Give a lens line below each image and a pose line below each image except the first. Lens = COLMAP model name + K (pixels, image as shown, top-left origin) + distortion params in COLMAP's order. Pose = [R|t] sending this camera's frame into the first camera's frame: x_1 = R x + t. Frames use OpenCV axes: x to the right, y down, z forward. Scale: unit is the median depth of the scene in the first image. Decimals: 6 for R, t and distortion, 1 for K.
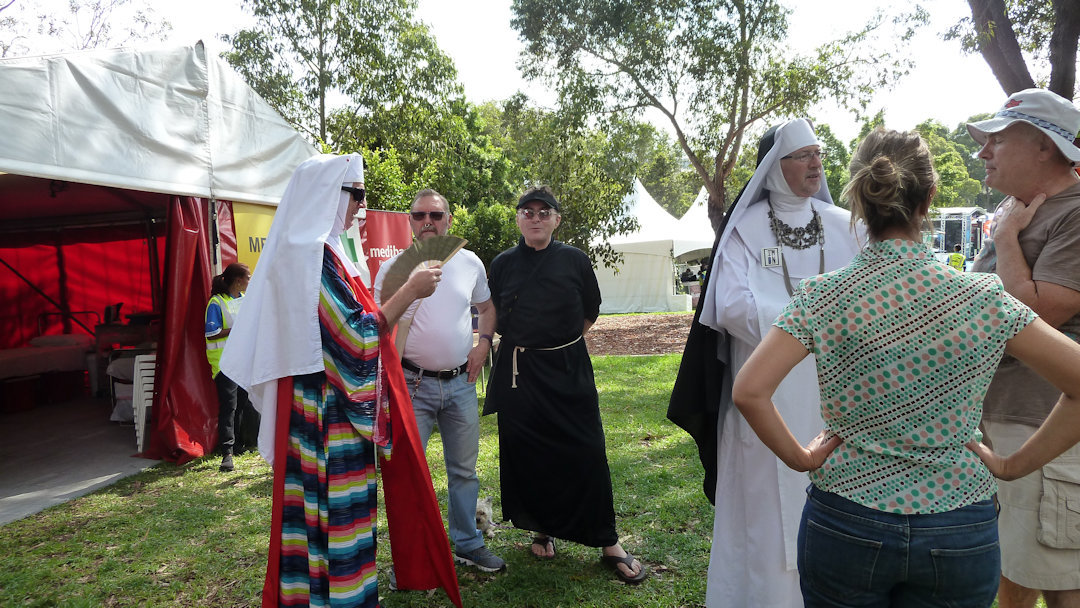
lens RADIAL K [[761.9, 0, 540.0], [0, 761.9, 304.0], [0, 0, 1]] dist [-0.023342, 0.002702]
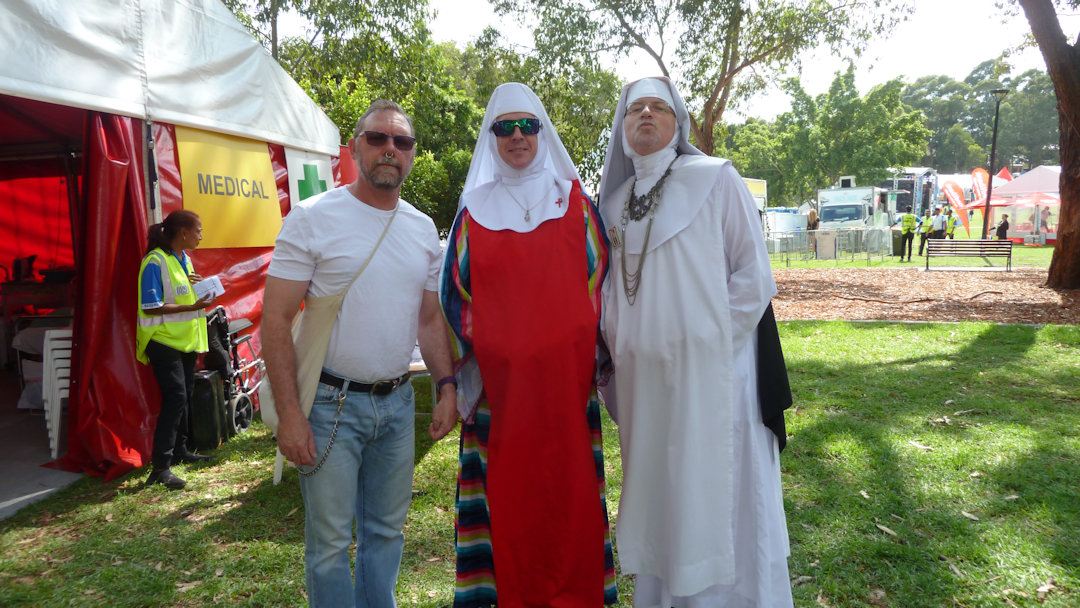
lens RADIAL K [[761.9, 0, 540.0], [0, 761.9, 304.0], [0, 0, 1]] dist [-0.023342, 0.002702]
pose [[0.997521, 0.009857, 0.069670, -0.062807], [-0.014138, 0.998024, 0.061221, -0.006234], [-0.068929, -0.062054, 0.995690, 0.143239]]
